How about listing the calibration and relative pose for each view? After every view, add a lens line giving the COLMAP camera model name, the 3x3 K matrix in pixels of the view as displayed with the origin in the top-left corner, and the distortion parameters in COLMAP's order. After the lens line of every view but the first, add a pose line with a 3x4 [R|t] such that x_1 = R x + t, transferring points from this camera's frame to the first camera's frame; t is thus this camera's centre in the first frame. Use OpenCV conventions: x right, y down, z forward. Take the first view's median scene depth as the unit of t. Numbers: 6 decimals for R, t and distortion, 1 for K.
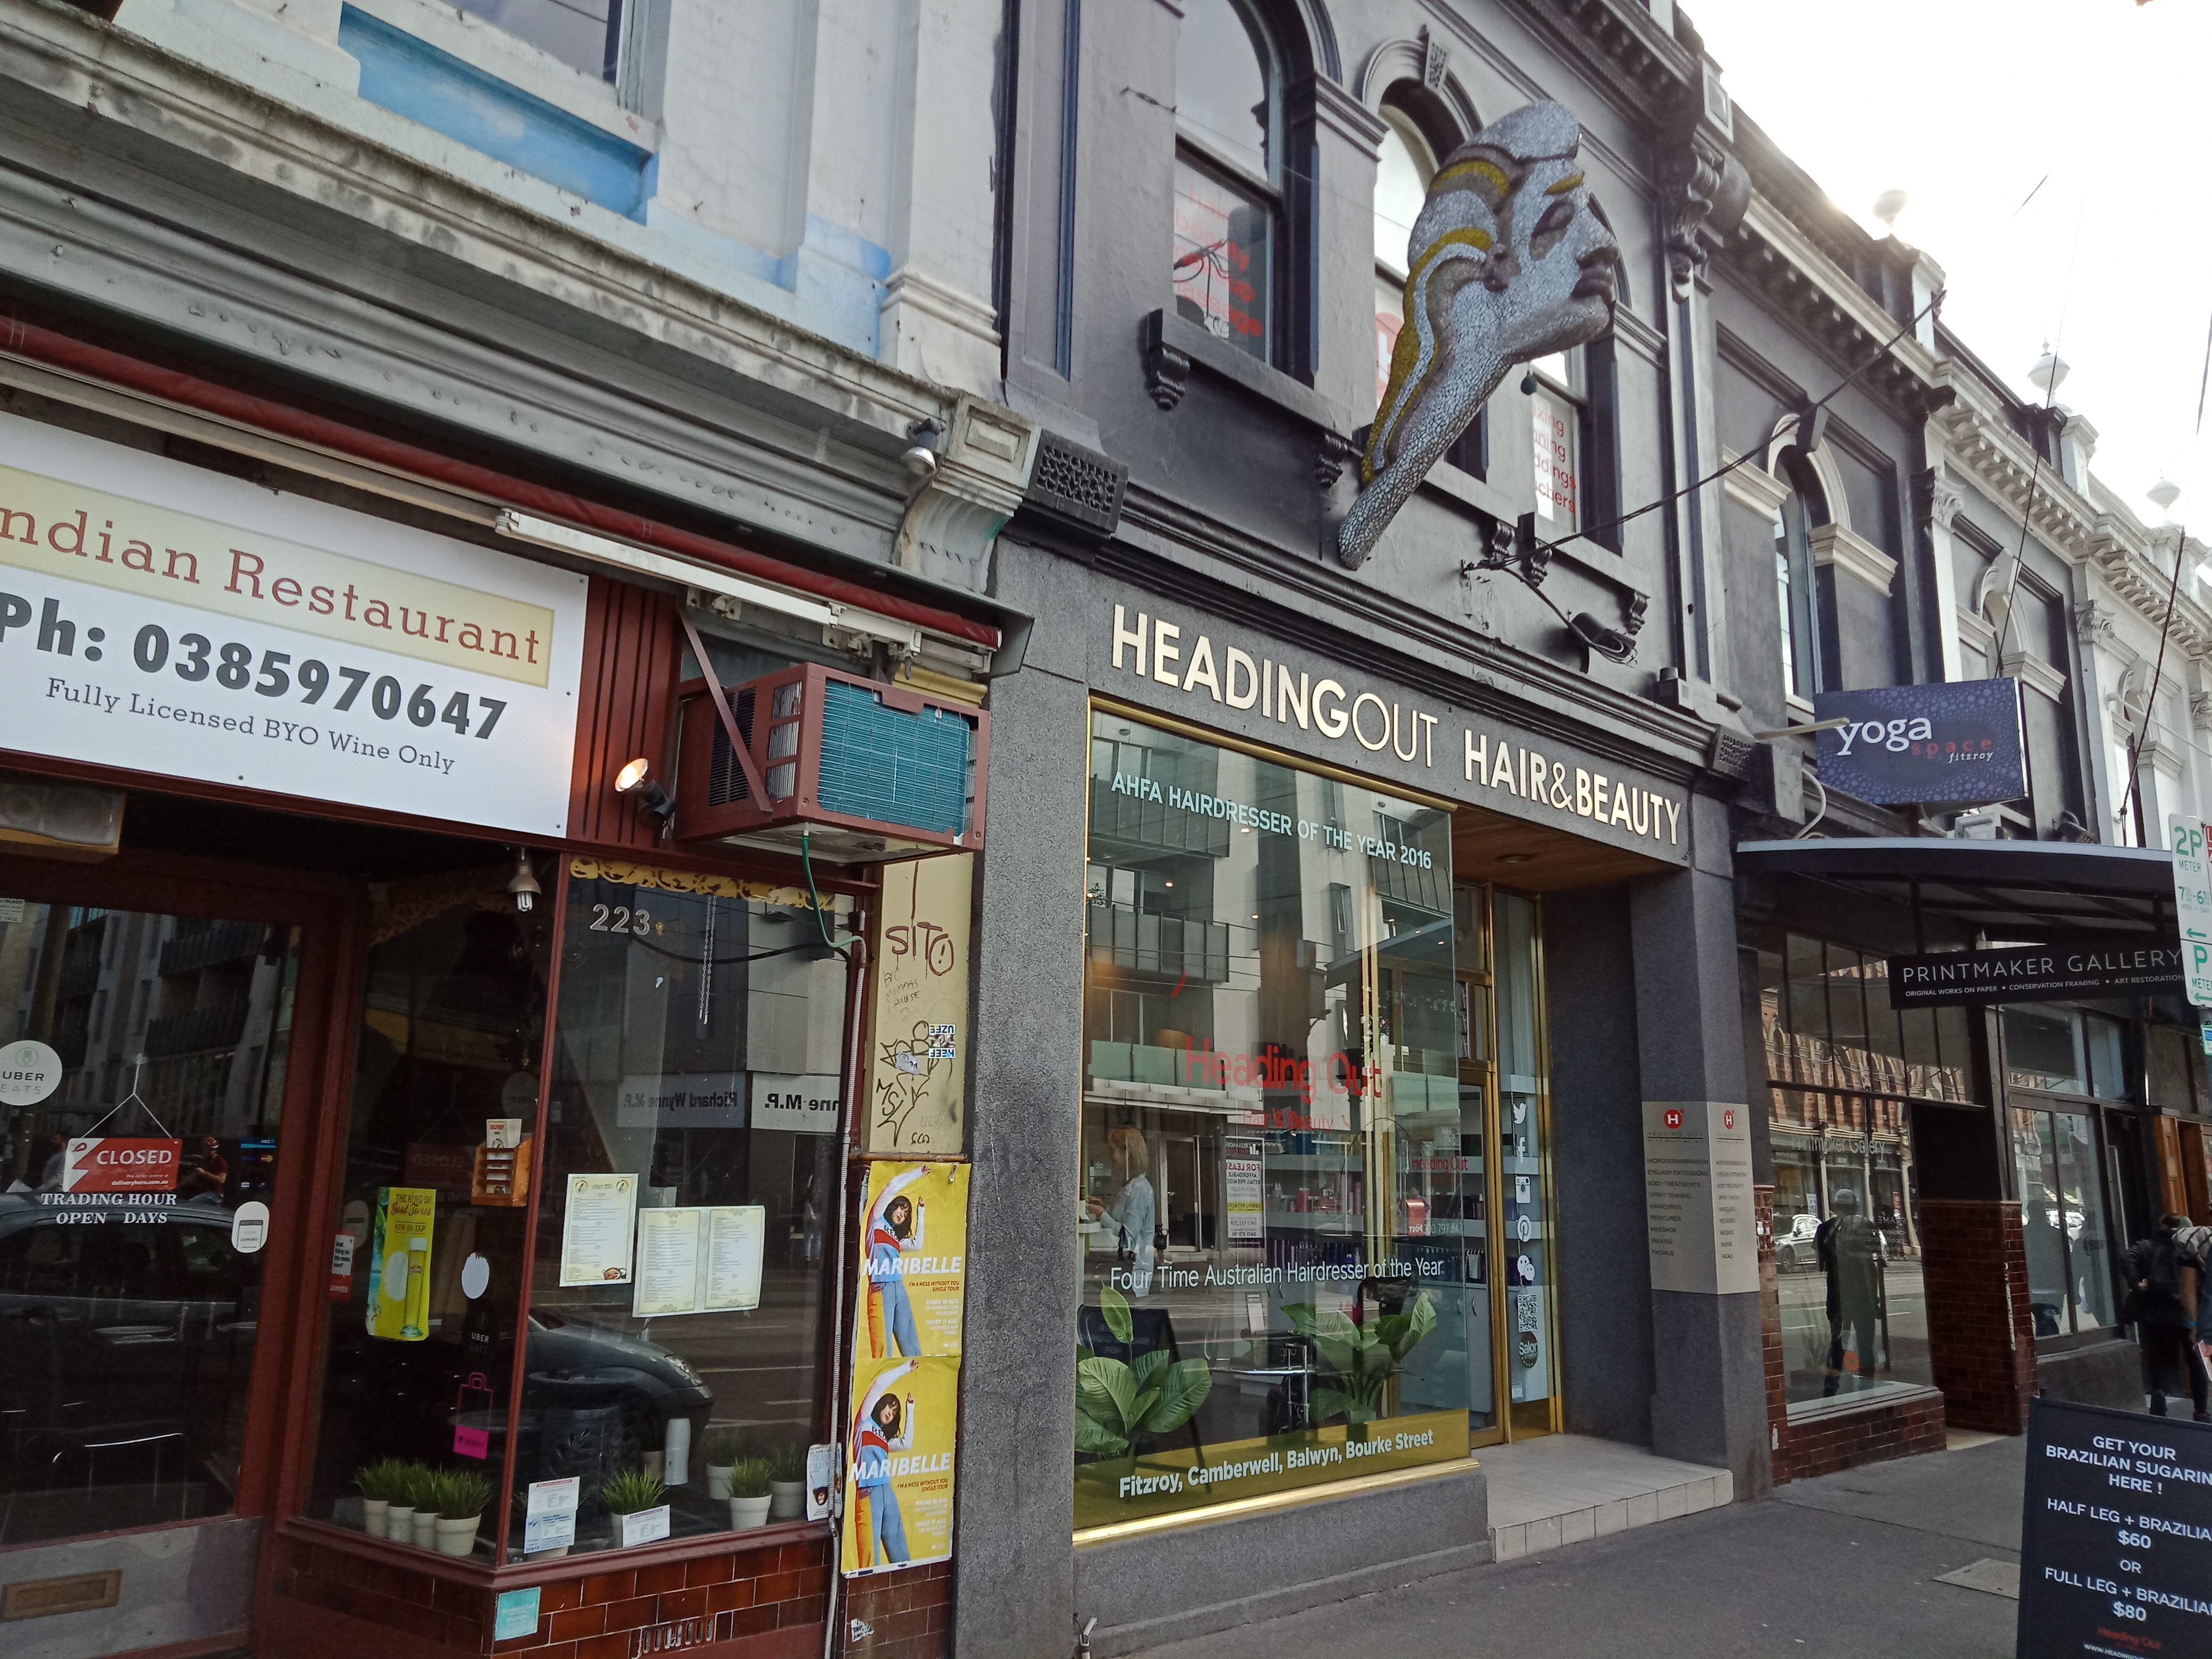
lens RADIAL K [[1632.0, 0, 1111.5], [0, 1632.0, 827.2], [0, 0, 1]] dist [0.025448, -0.005771]
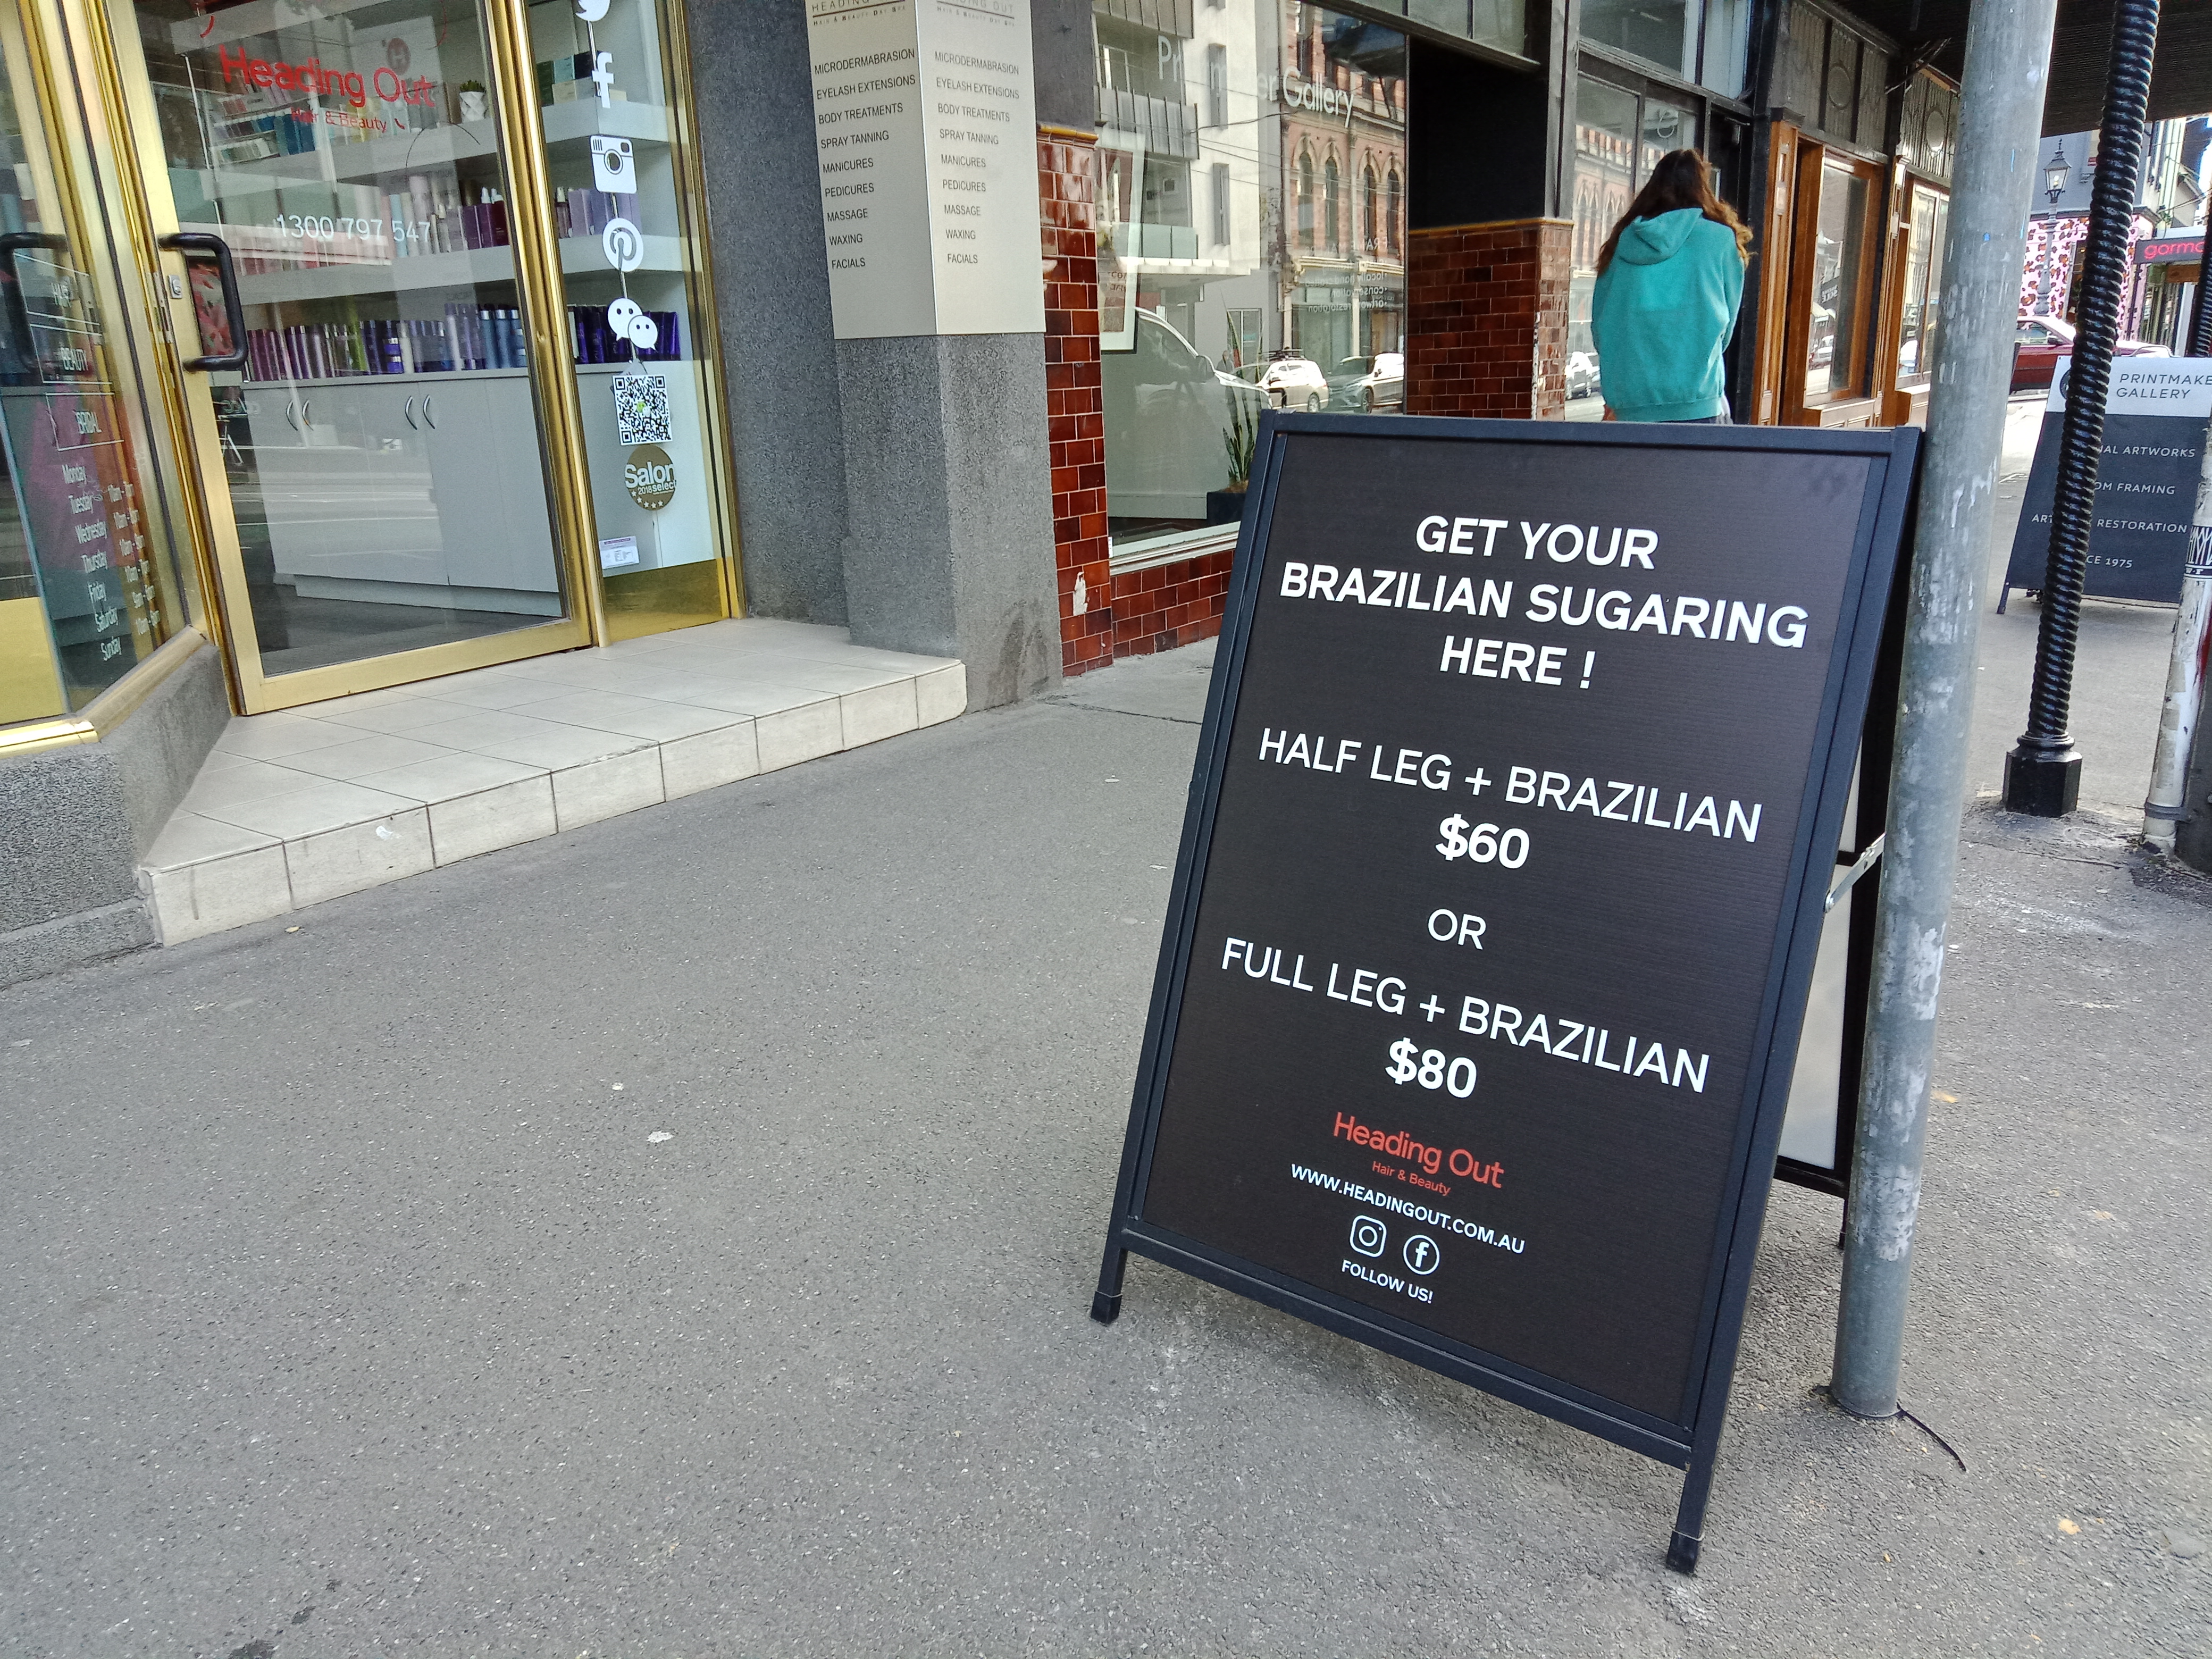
lens RADIAL K [[1632.0, 0, 1108.3], [0, 1632.0, 834.3], [0, 0, 1]] dist [0.025448, -0.005771]
pose [[0.979944, -0.106535, 0.168407, 0.325652], [0.015759, 0.883882, 0.467444, 0.189252], [-0.198651, -0.455415, 0.867834, 0.491583]]
